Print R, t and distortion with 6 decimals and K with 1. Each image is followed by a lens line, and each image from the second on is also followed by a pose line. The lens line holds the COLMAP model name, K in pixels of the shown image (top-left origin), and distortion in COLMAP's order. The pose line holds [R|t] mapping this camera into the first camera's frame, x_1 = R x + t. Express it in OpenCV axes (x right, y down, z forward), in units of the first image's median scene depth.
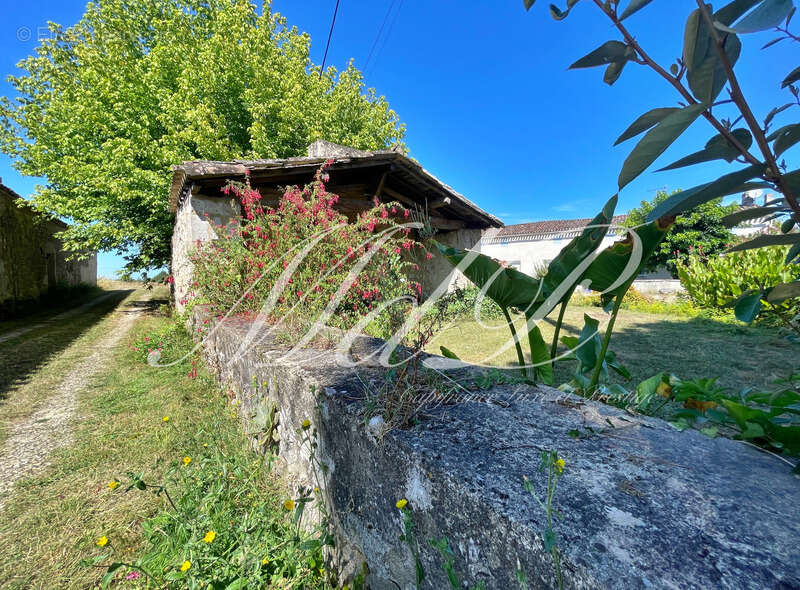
lens RADIAL K [[321.9, 0, 408.8], [0, 321.9, 305.0], [0, 0, 1]] dist [0.002939, -0.002163]
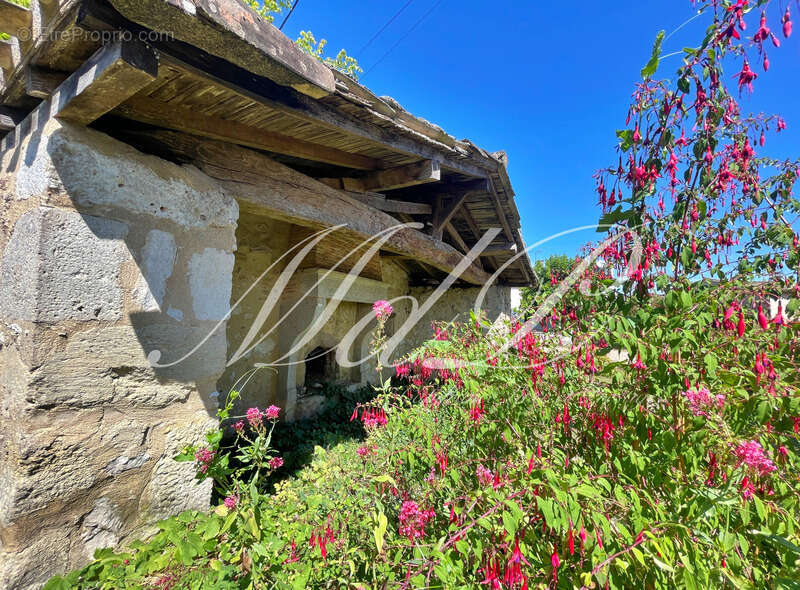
lens RADIAL K [[321.9, 0, 400.6], [0, 321.9, 299.9], [0, 0, 1]] dist [0.002939, -0.002163]
pose [[0.930560, 0.046937, 0.363119, -0.334841], [-0.004226, 0.993060, -0.117534, -0.121198], [-0.366115, 0.107838, 0.924300, 0.453787]]
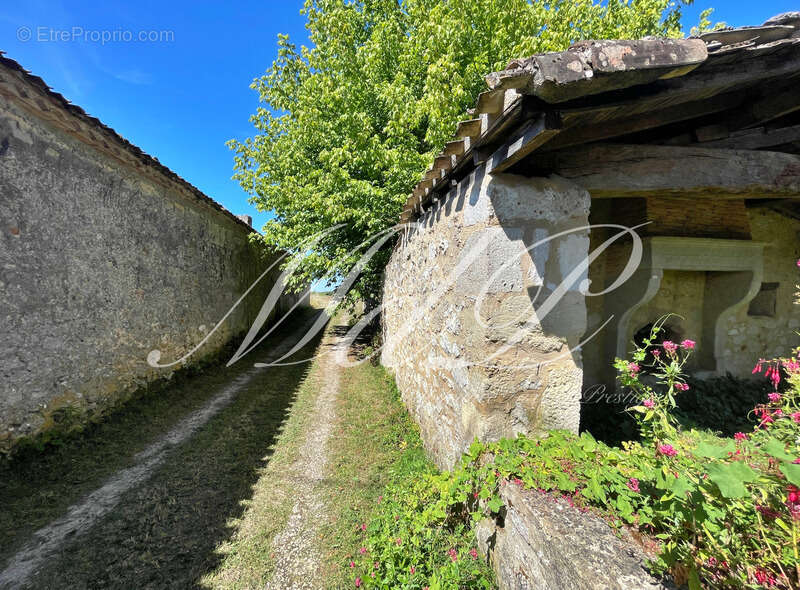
lens RADIAL K [[321.9, 0, 402.2], [0, 321.9, 300.4], [0, 0, 1]] dist [0.002939, -0.002163]
pose [[0.881365, 0.006670, -0.472388, -0.372222], [-0.027922, 0.998888, -0.037993, -0.110238], [0.471609, 0.046675, 0.880571, 0.389506]]
